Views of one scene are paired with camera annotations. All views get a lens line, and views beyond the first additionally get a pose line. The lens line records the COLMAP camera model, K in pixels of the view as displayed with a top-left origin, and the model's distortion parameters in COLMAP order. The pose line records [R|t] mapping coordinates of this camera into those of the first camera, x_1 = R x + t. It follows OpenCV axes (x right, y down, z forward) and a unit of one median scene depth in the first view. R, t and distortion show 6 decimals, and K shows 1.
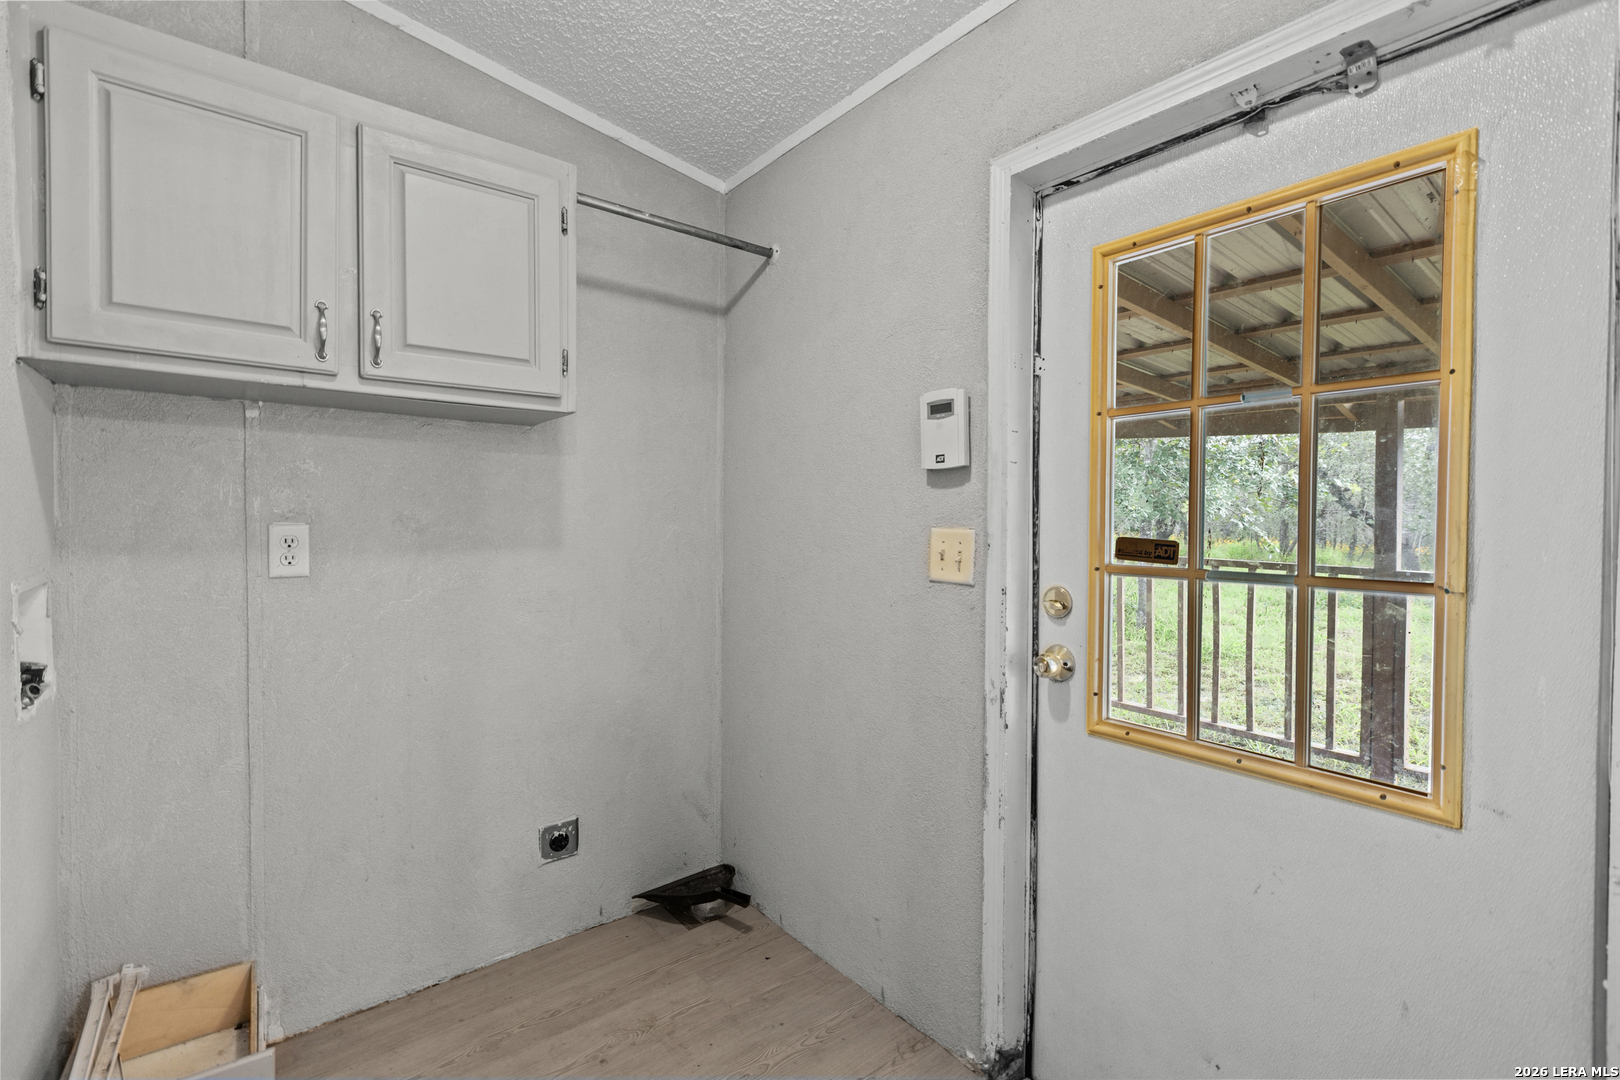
lens RADIAL K [[723.8, 0, 819.6], [0, 723.8, 532.3], [0, 0, 1]] dist [0.004720, -0.001623]
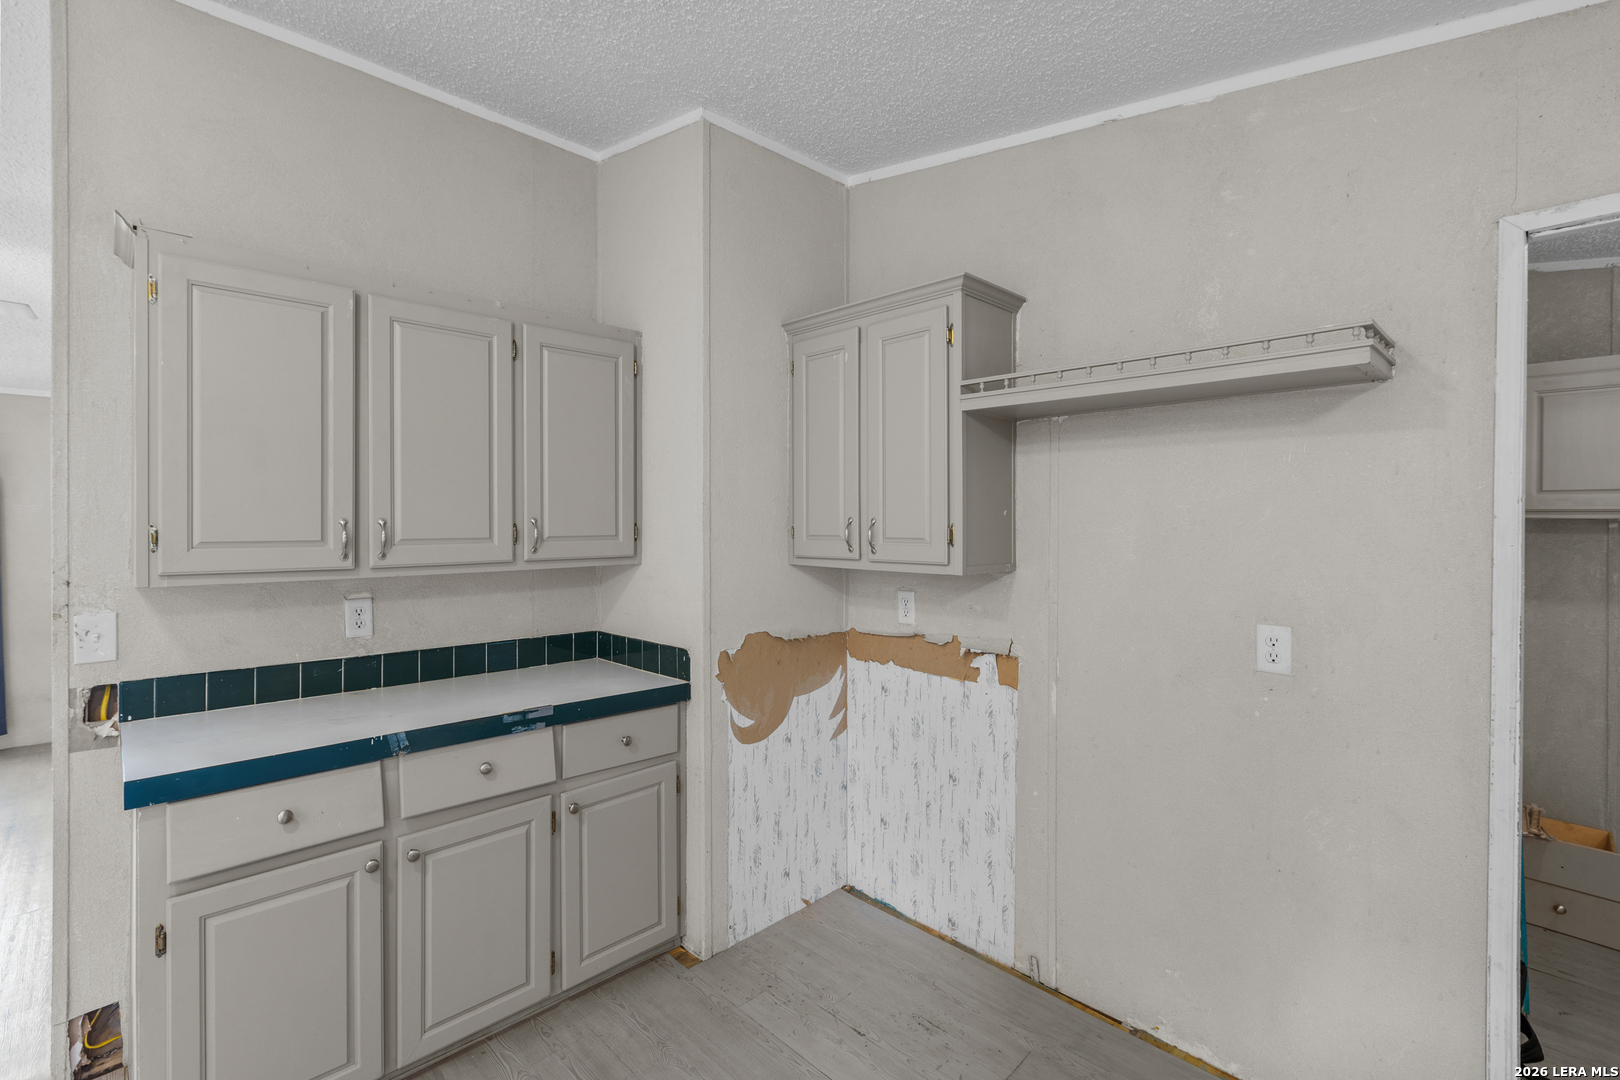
lens RADIAL K [[723.8, 0, 776.2], [0, 723.8, 524.4], [0, 0, 1]] dist [0.004720, -0.001623]
pose [[0.080938, -0.000086, -0.996719, 0.805492], [-0.019432, 0.999810, -0.001664, -0.123542], [0.996530, 0.019503, 0.080921, -1.160299]]
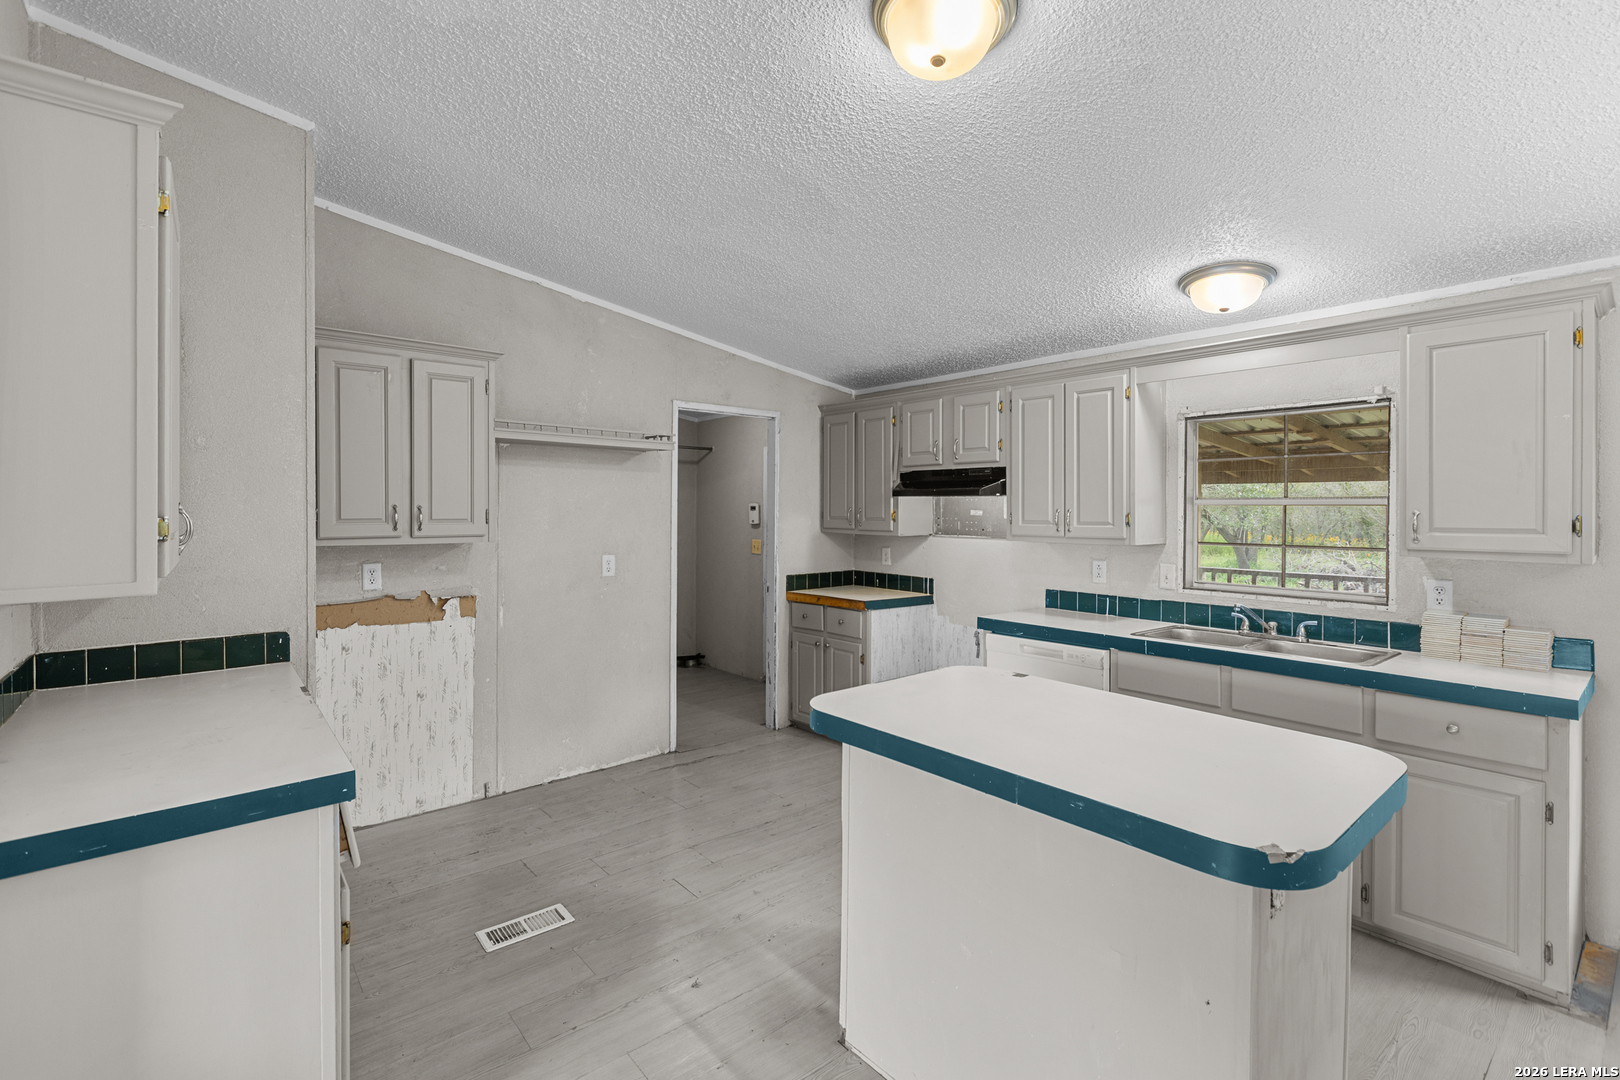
lens RADIAL K [[723.8, 0, 806.8], [0, 723.8, 512.5], [0, 0, 1]] dist [0.004720, -0.001623]
pose [[0.999925, -0.001360, 0.012163, 0.397461], [0.001526, 0.999906, -0.013627, -0.094571], [-0.012144, 0.013645, 0.999833, -2.768731]]
